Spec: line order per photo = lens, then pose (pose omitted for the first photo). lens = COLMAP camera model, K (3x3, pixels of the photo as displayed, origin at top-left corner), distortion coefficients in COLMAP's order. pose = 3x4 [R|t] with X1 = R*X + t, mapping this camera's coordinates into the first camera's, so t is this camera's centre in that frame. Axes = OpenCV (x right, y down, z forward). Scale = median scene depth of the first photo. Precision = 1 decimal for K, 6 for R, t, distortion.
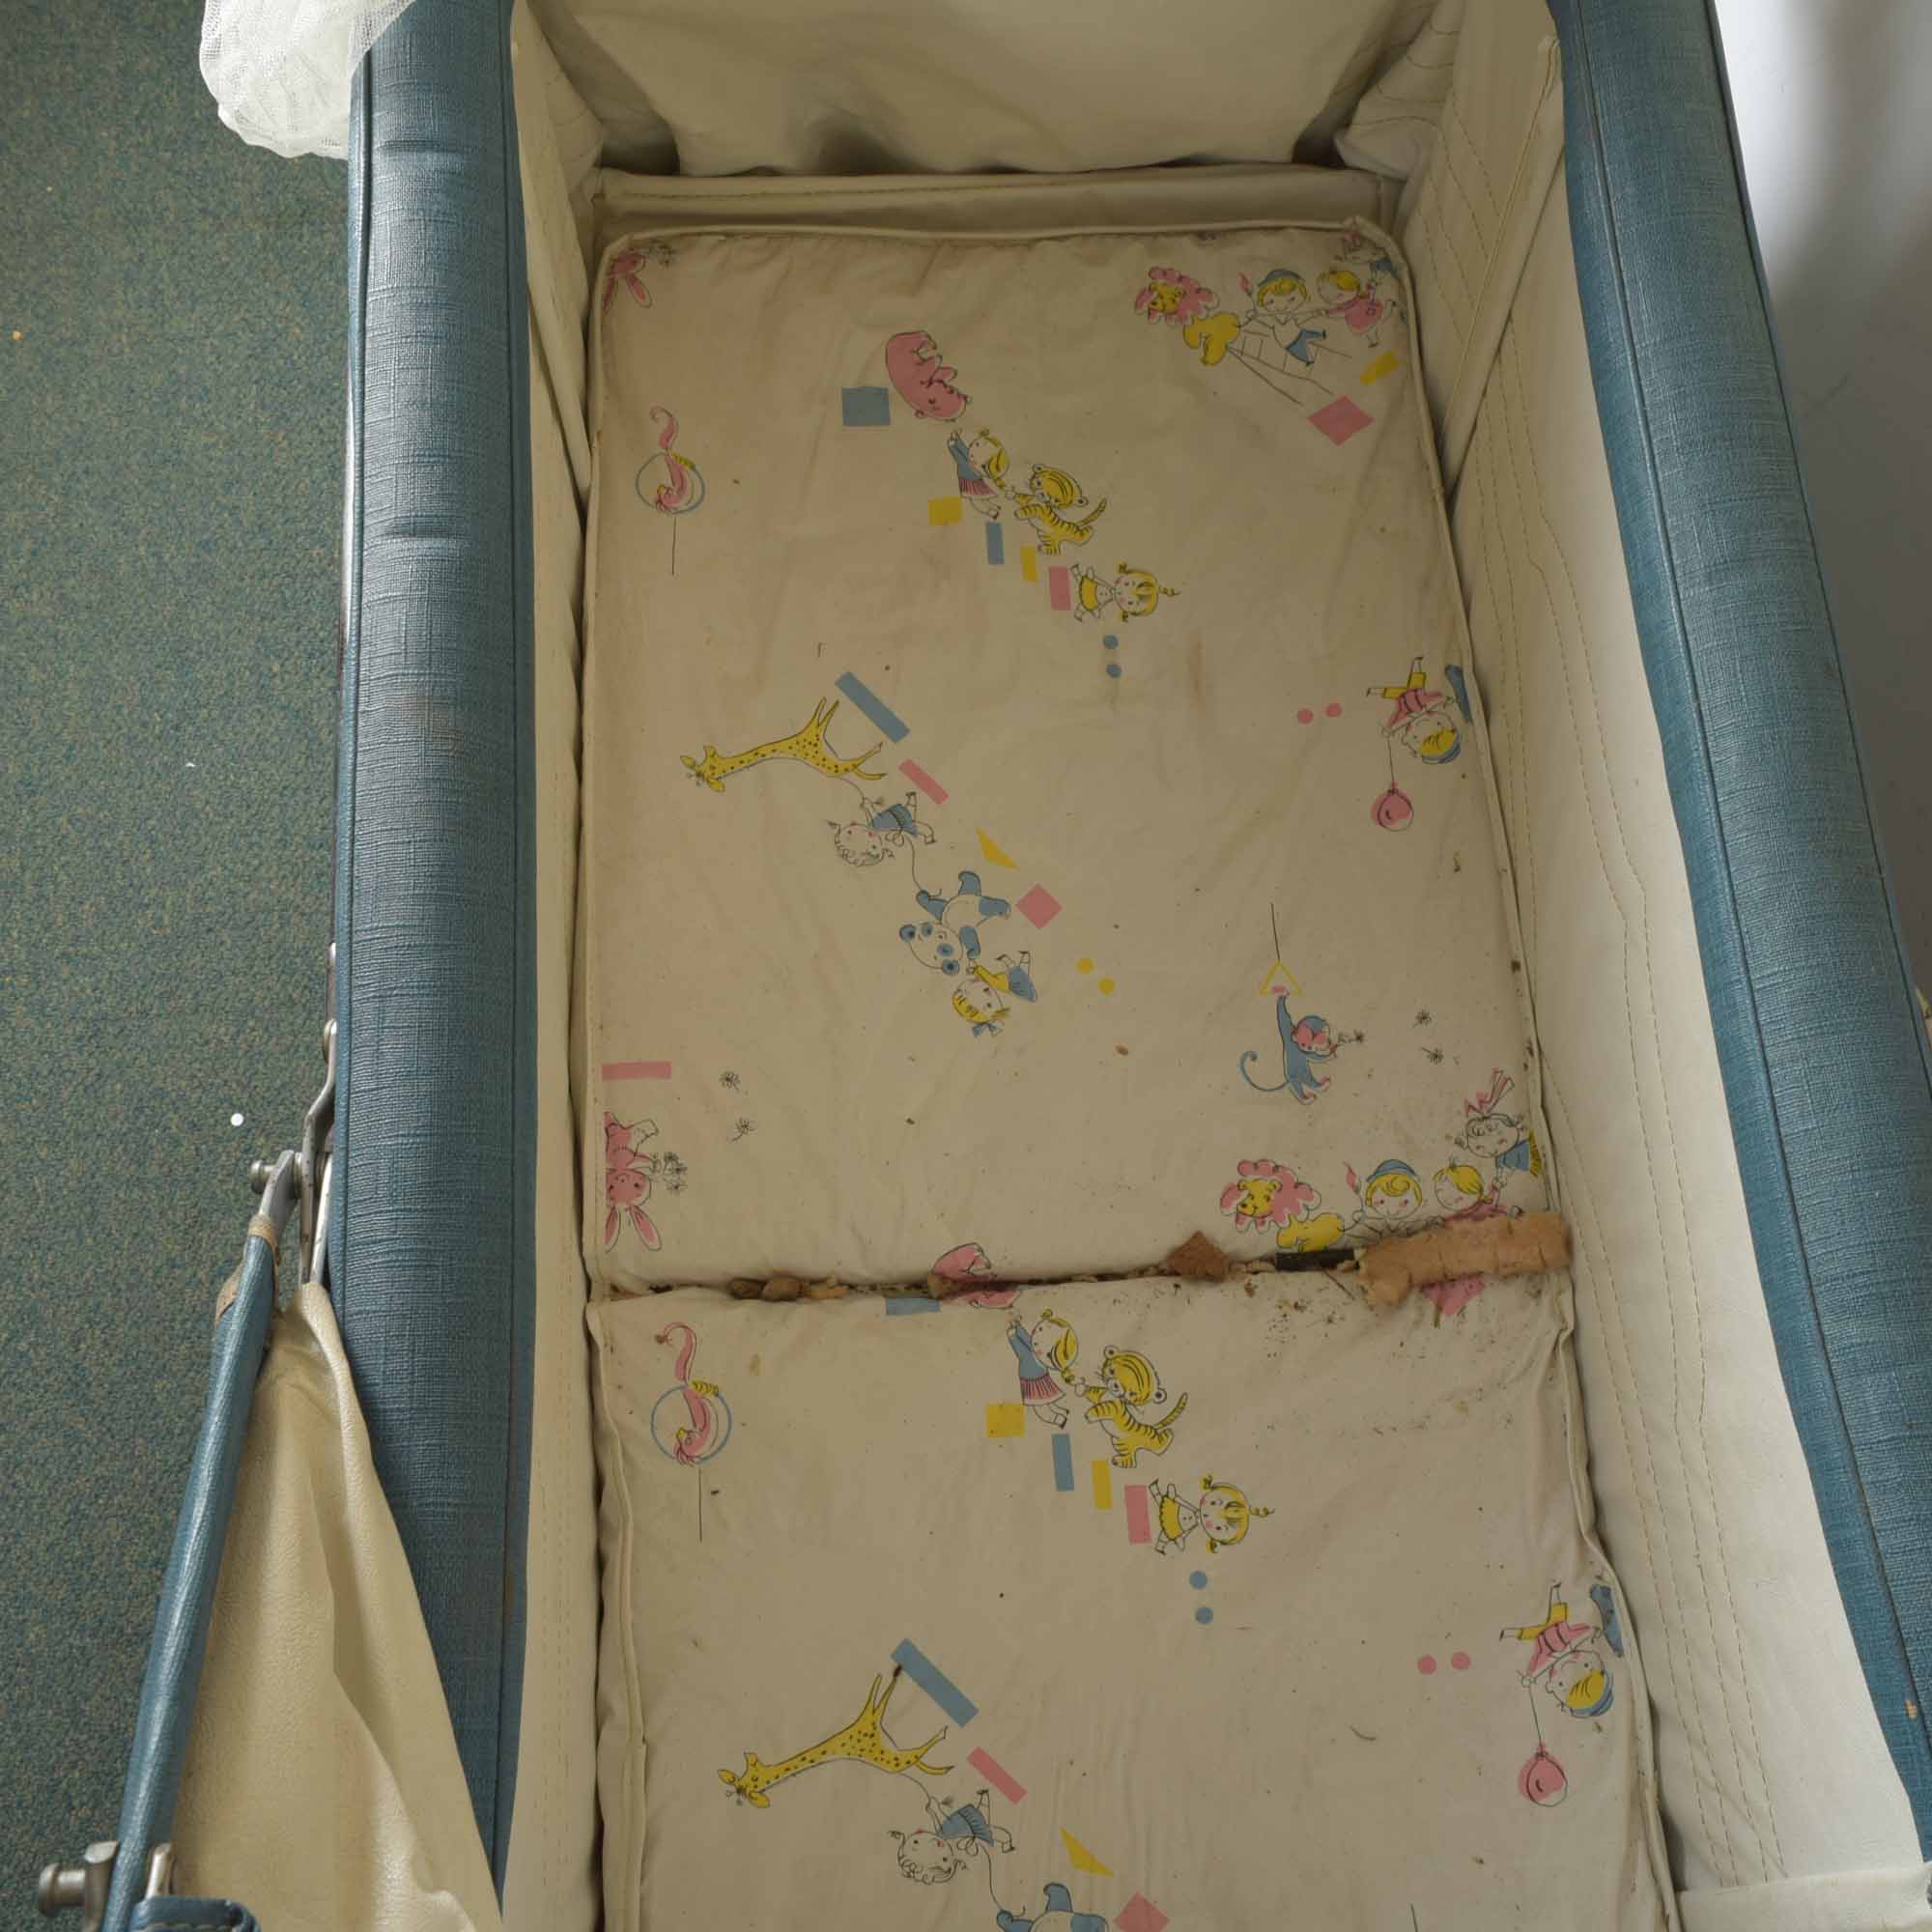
lens RADIAL K [[2342.5, 0, 970.4], [0, 2342.5, 1036.6], [0, 0, 1]] dist [-0.019510, 0.001112]
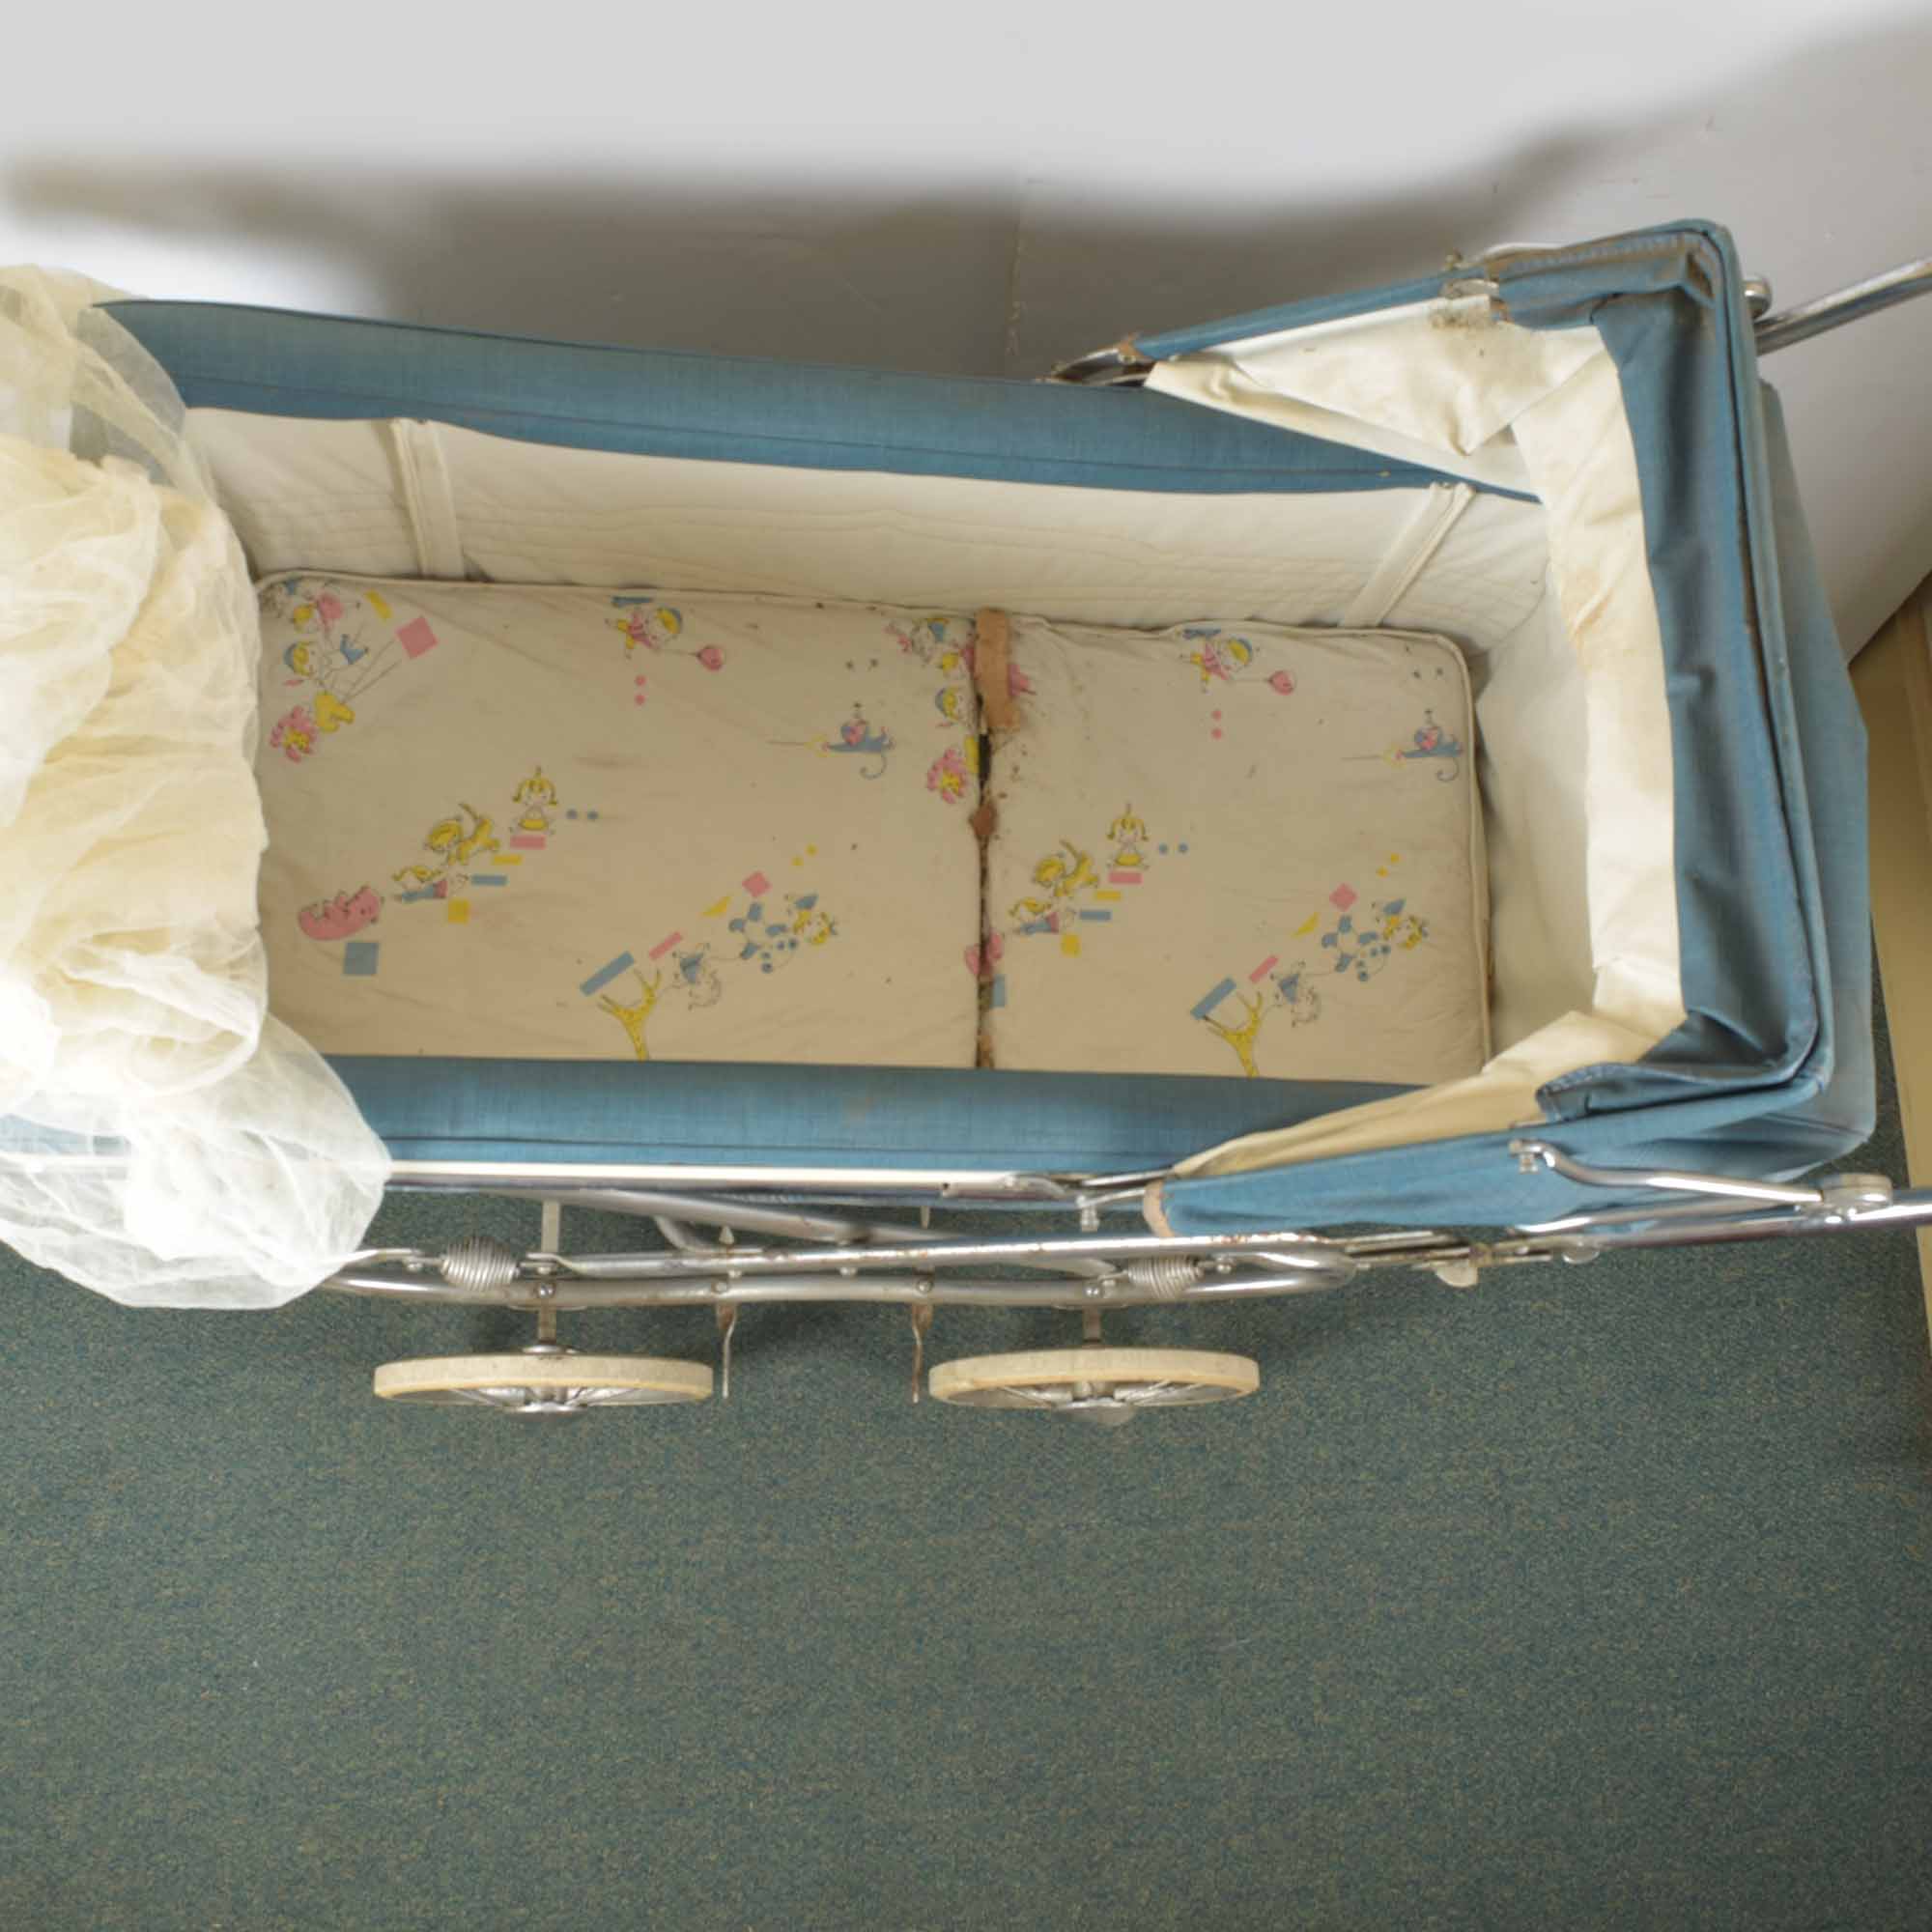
lens RADIAL K [[2300.4, 0, 966.0], [0, 2300.4, 966.0], [0, 0, 1]] dist [-0.015376, 0.001329]
pose [[0.065366, -0.972922, 0.221700, -0.353535], [0.868580, 0.164846, 0.467327, -0.640387], [-0.491218, 0.162017, 0.855836, -0.369419]]
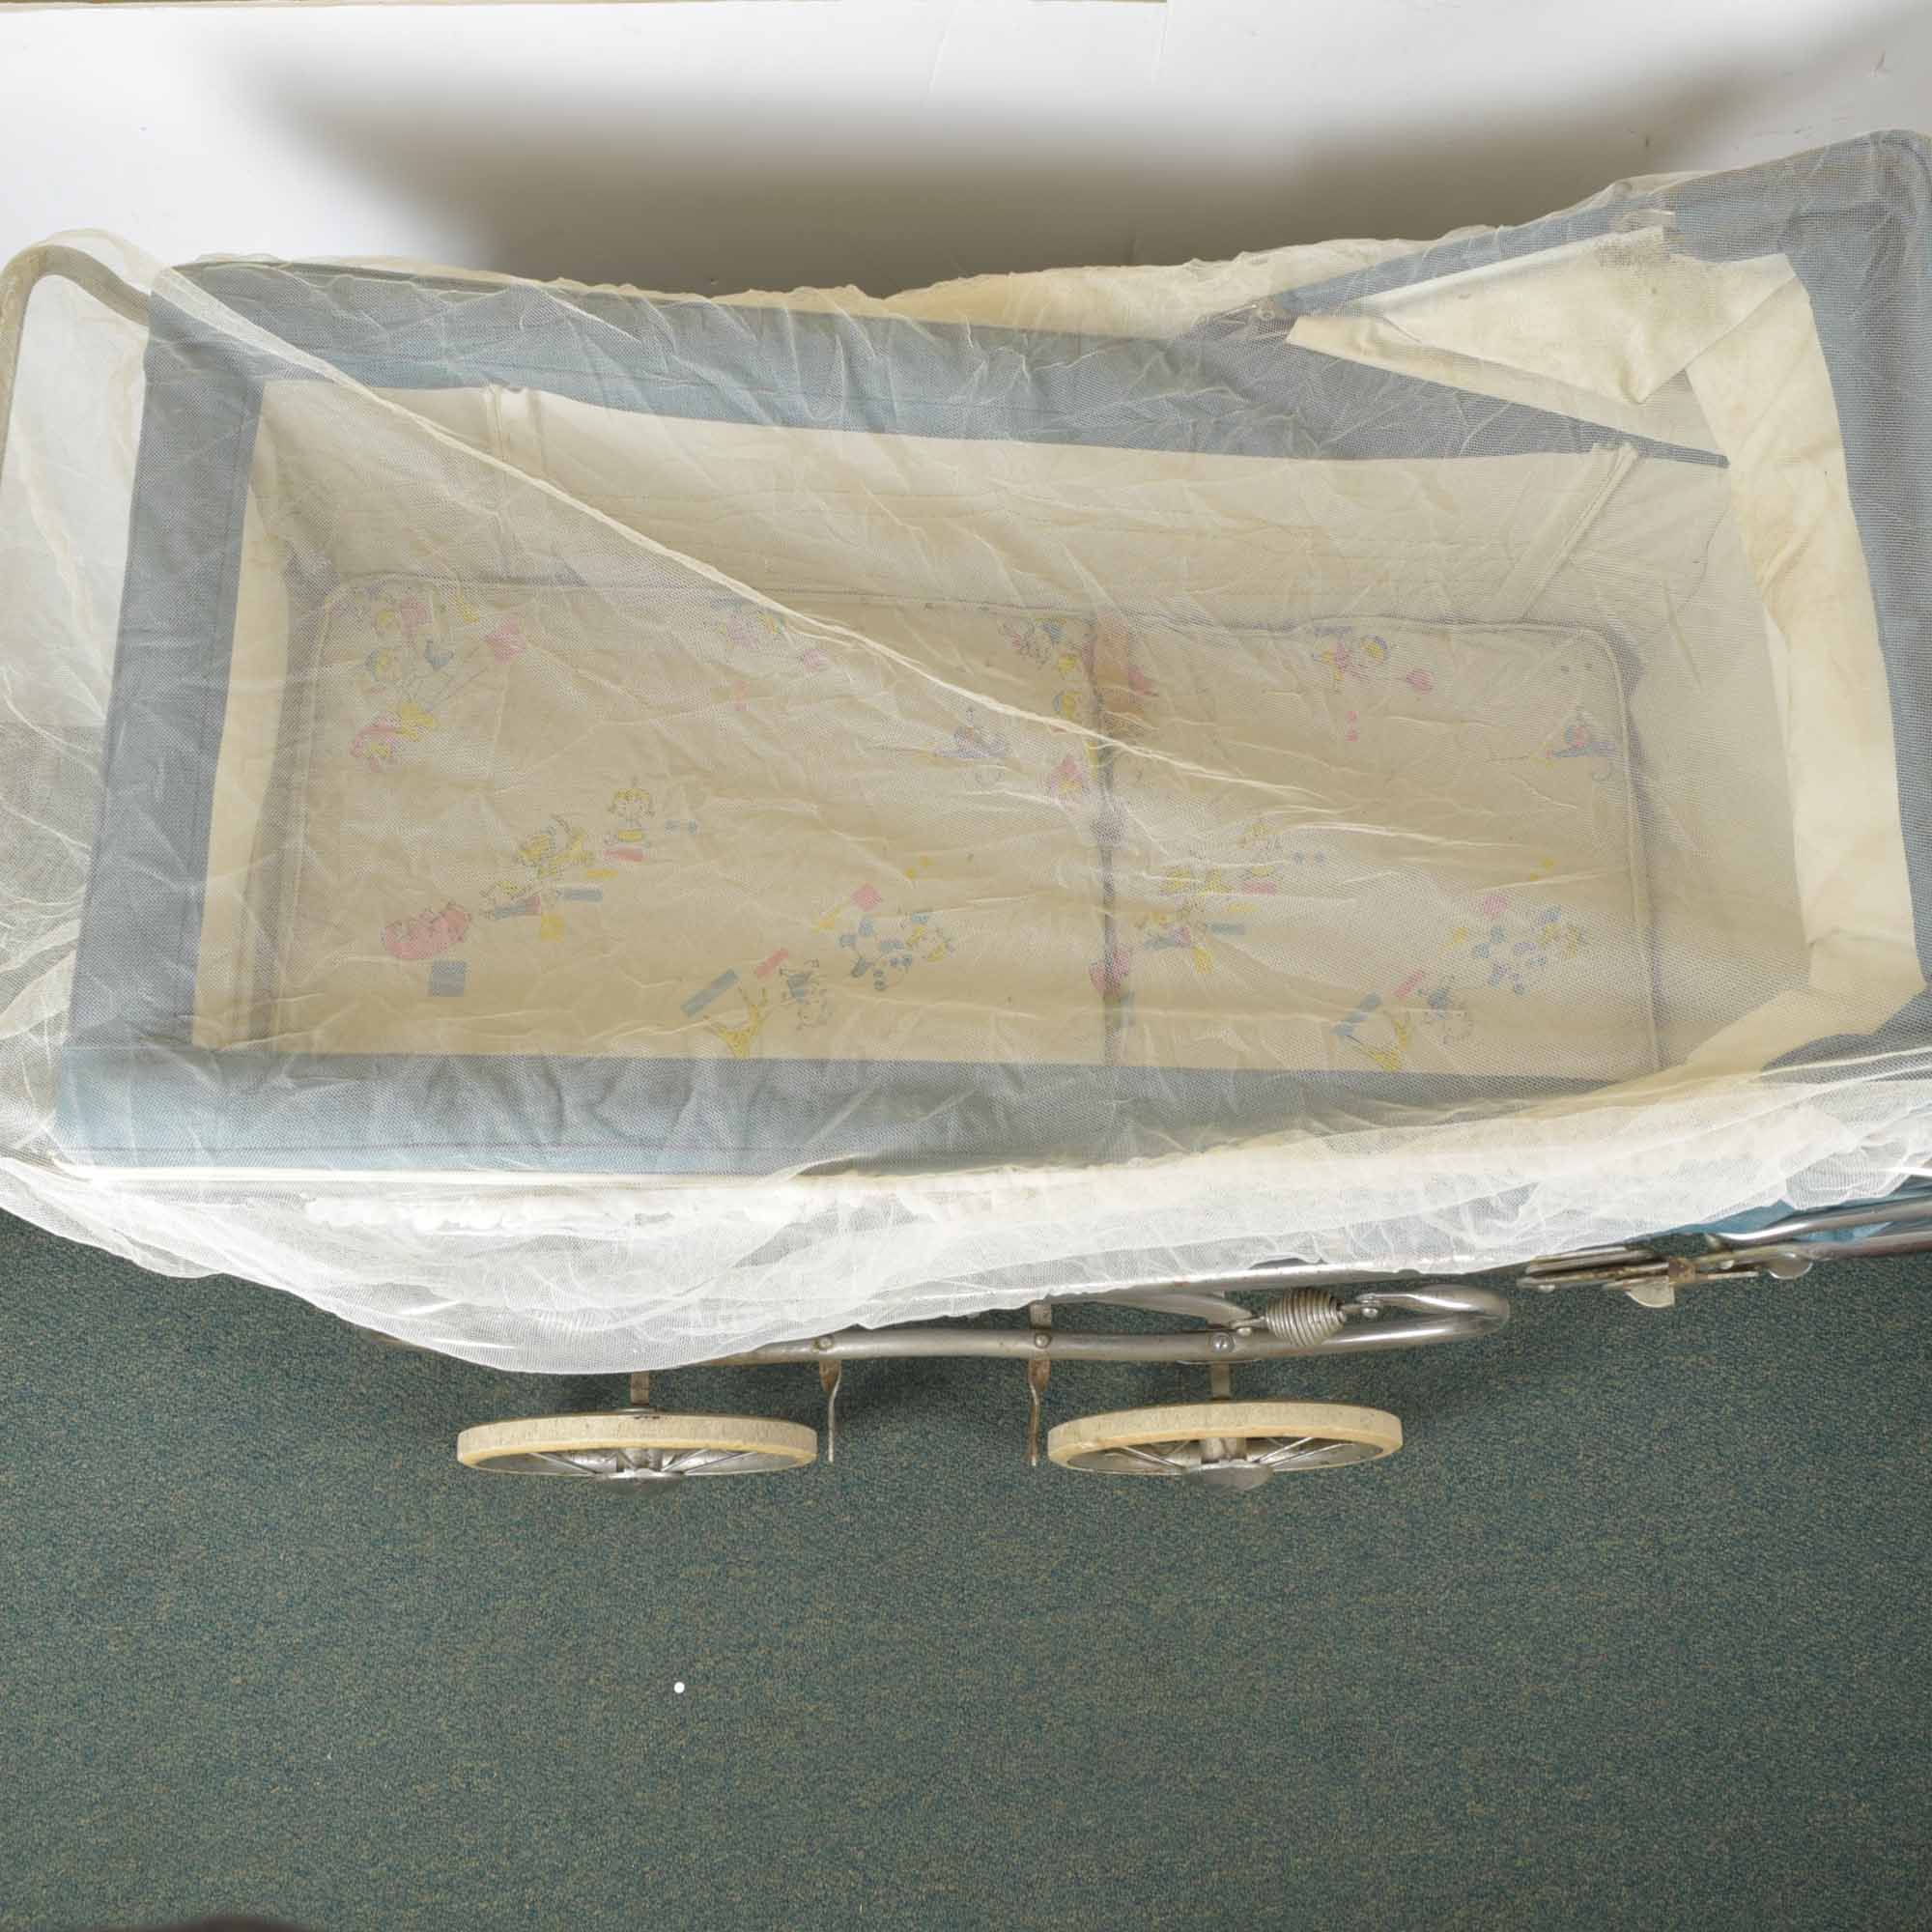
lens RADIAL K [[2287.5, 0, 966.0], [0, 2287.5, 966.0], [0, 0, 1]] dist [-0.016715, 0.007336]
pose [[0.057738, -0.960703, 0.271506, -0.394405], [0.880589, 0.177139, 0.439527, -0.619437], [-0.470349, 0.213708, 0.856213, -0.239280]]
